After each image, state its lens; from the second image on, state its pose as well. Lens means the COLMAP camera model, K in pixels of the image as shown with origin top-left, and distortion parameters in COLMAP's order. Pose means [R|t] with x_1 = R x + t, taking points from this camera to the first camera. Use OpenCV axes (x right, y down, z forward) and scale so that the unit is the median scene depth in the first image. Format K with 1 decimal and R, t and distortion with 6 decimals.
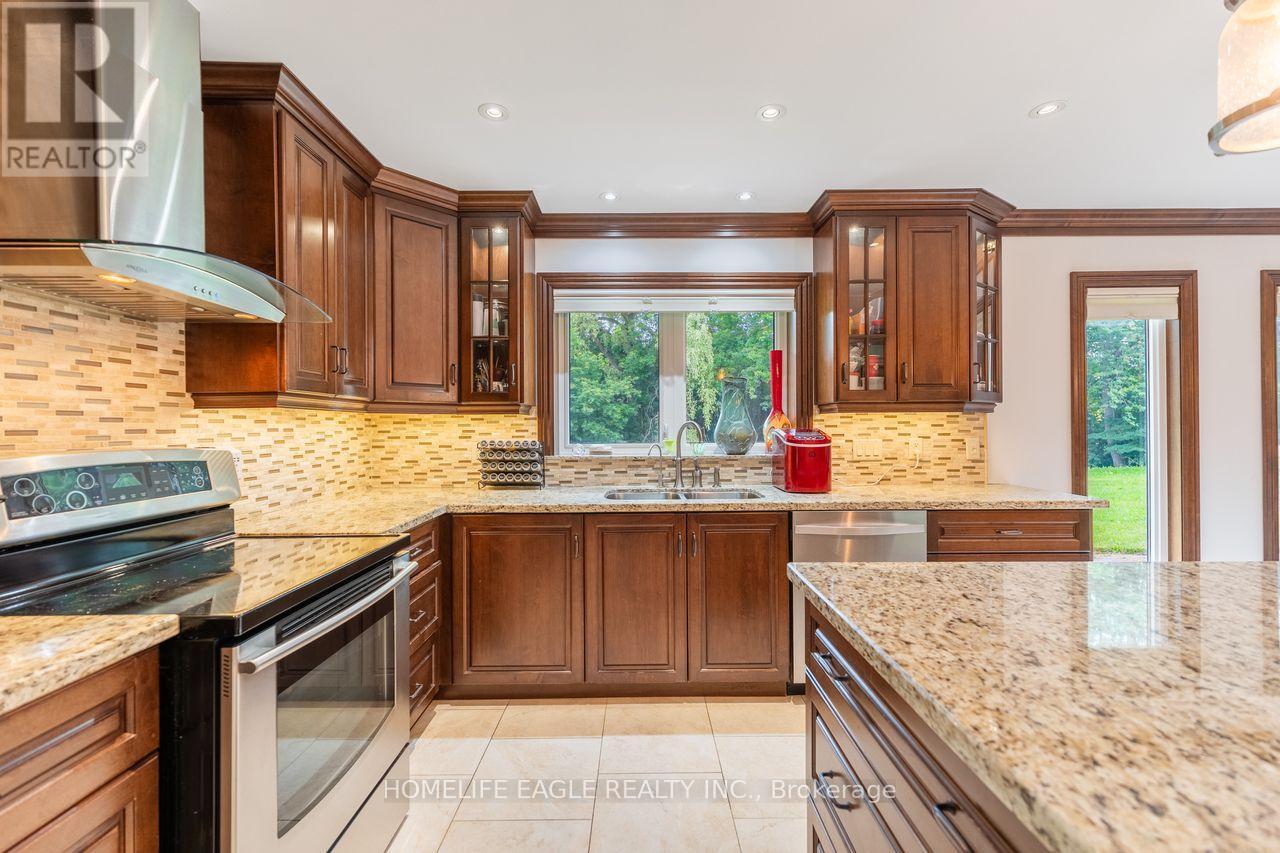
lens RADIAL K [[539.0, 0, 640.4], [0, 539.0, 423.8], [0, 0, 1]] dist [0.007238, -0.000077]
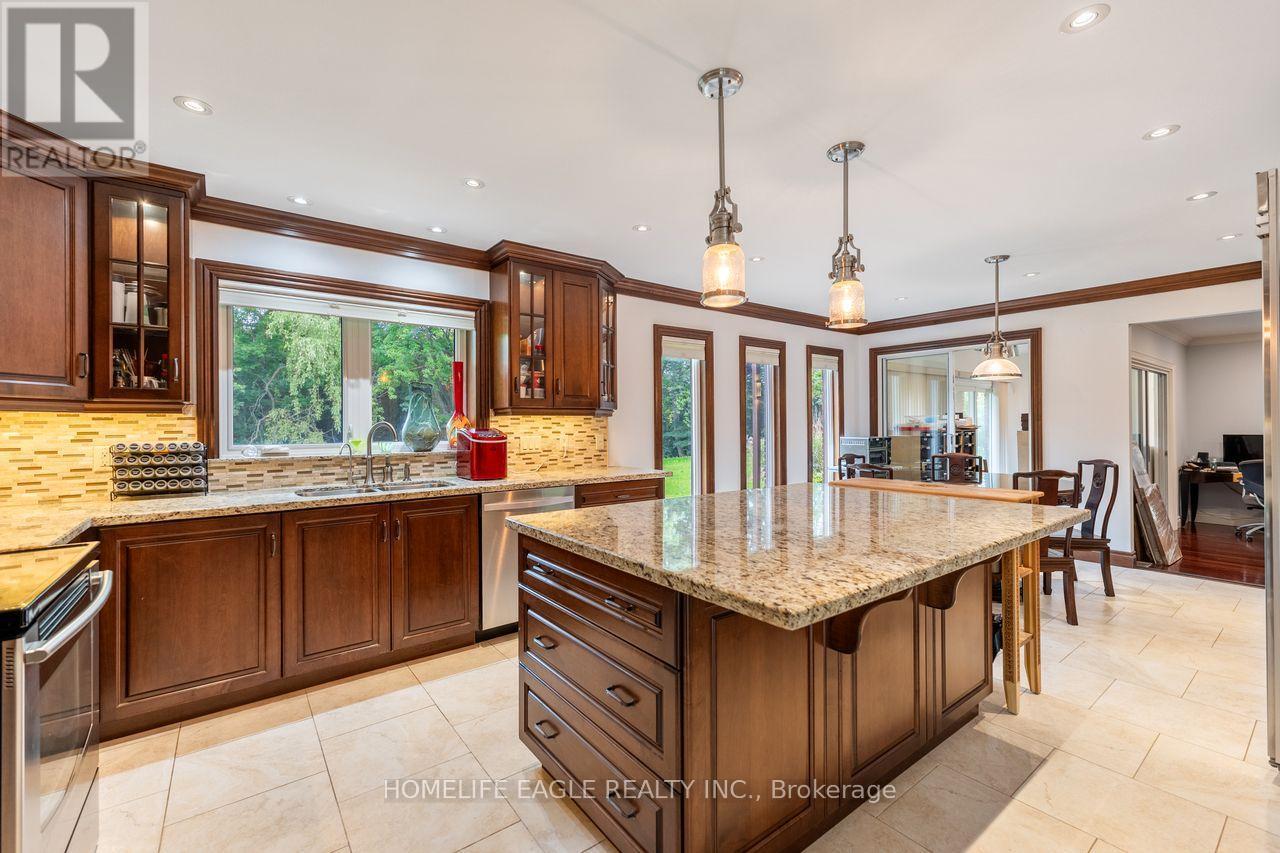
lens RADIAL K [[539.0, 0, 640.8], [0, 539.0, 424.4], [0, 0, 1]] dist [0.007238, -0.000077]
pose [[0.797660, -0.000278, 0.603107, -0.152691], [0.001675, 0.999997, -0.001754, 0.003387], [-0.603104, 0.002410, 0.797659, -0.190548]]
